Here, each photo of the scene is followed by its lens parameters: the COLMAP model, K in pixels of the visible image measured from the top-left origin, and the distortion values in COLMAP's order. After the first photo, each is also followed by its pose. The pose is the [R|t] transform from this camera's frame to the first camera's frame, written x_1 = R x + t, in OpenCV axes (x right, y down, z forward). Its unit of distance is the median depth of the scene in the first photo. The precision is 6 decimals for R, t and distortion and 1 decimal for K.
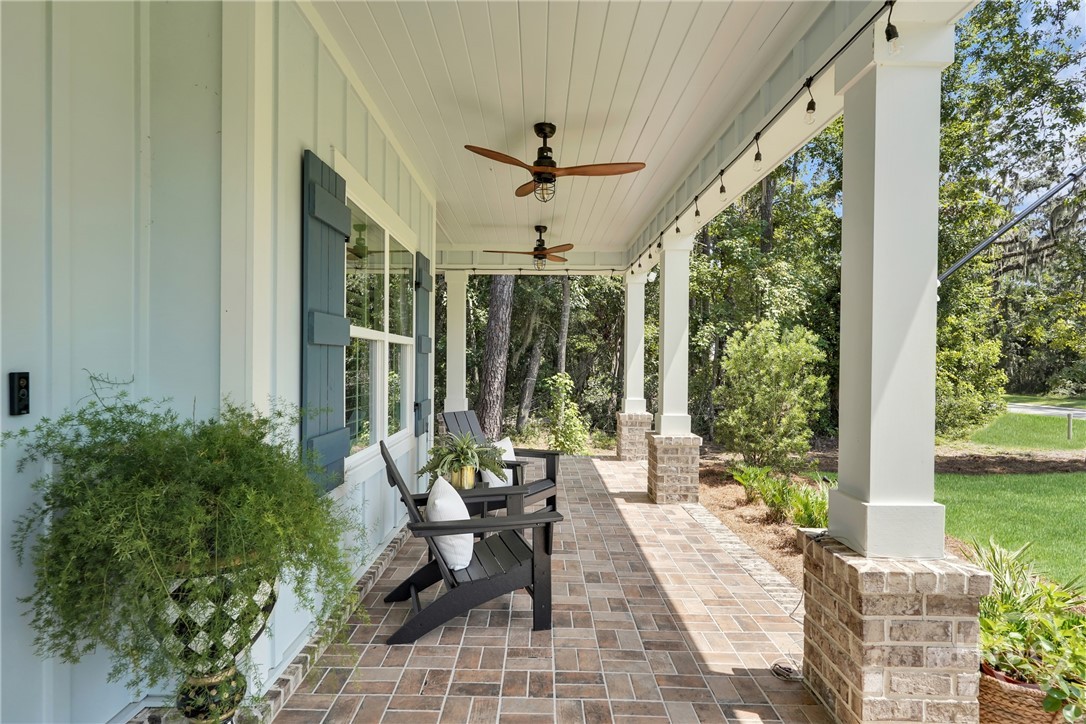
lens RADIAL K [[603.2, 0, 538.6], [0, 603.2, 364.2], [0, 0, 1]] dist [-0.004686, -0.000360]
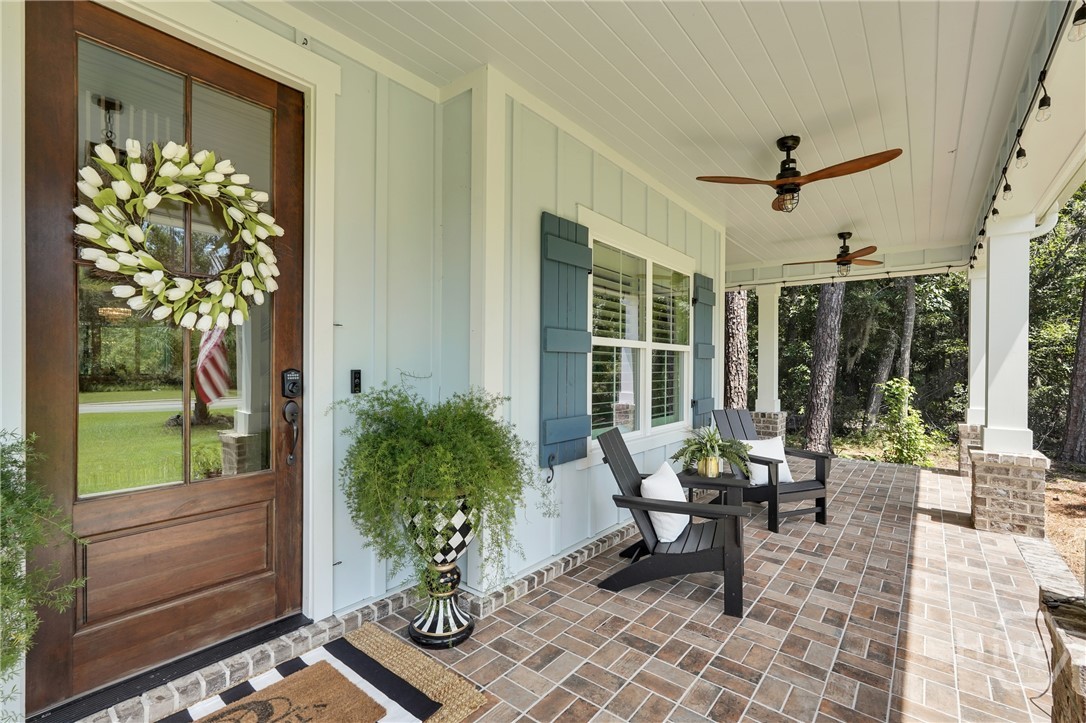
lens RADIAL K [[484.6, 0, 543.4], [0, 484.6, 366.2], [0, 0, 1]] dist [-0.009882, 0.006434]
pose [[0.780943, 0.001267, -0.624602, 0.202842], [-0.004757, 0.999981, -0.003919, 0.002254], [0.624585, 0.006031, 0.780934, 0.086754]]
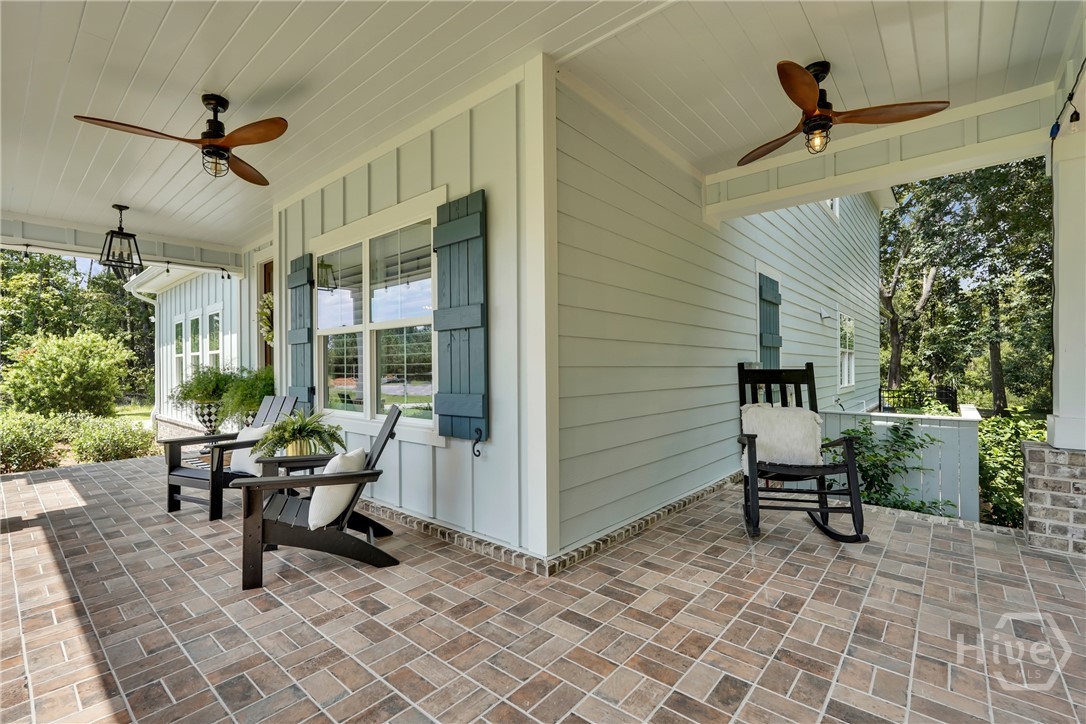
lens RADIAL K [[484.6, 0, 543.4], [0, 484.6, 366.7], [0, 0, 1]] dist [-0.009882, 0.006434]
pose [[-0.653634, -0.006233, -0.756785, 0.253703], [-0.002474, 0.999978, -0.006099, 0.039331], [0.756806, -0.002114, -0.653636, 1.921951]]
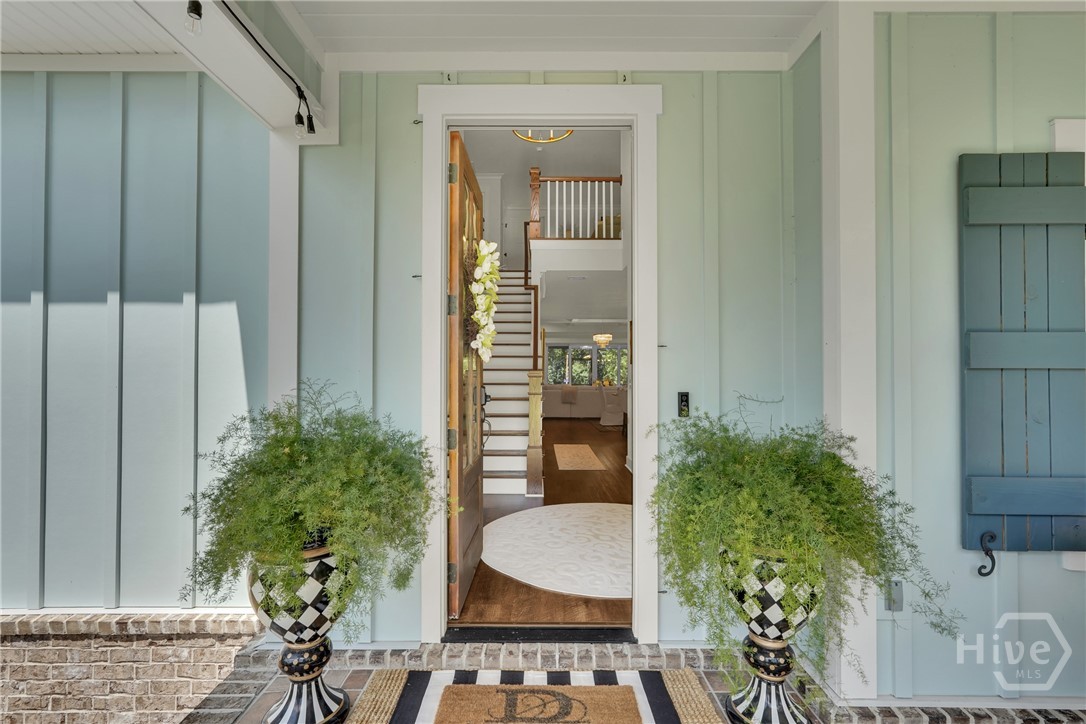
lens RADIAL K [[484.6, 0, 543.4], [0, 484.6, 366.7], [0, 0, 1]] dist [-0.009882, 0.006434]
pose [[0.005222, -0.021275, -0.999760, 0.215207], [-0.008207, 0.999739, -0.021317, -0.010896], [0.999953, 0.008316, 0.005046, 0.242794]]
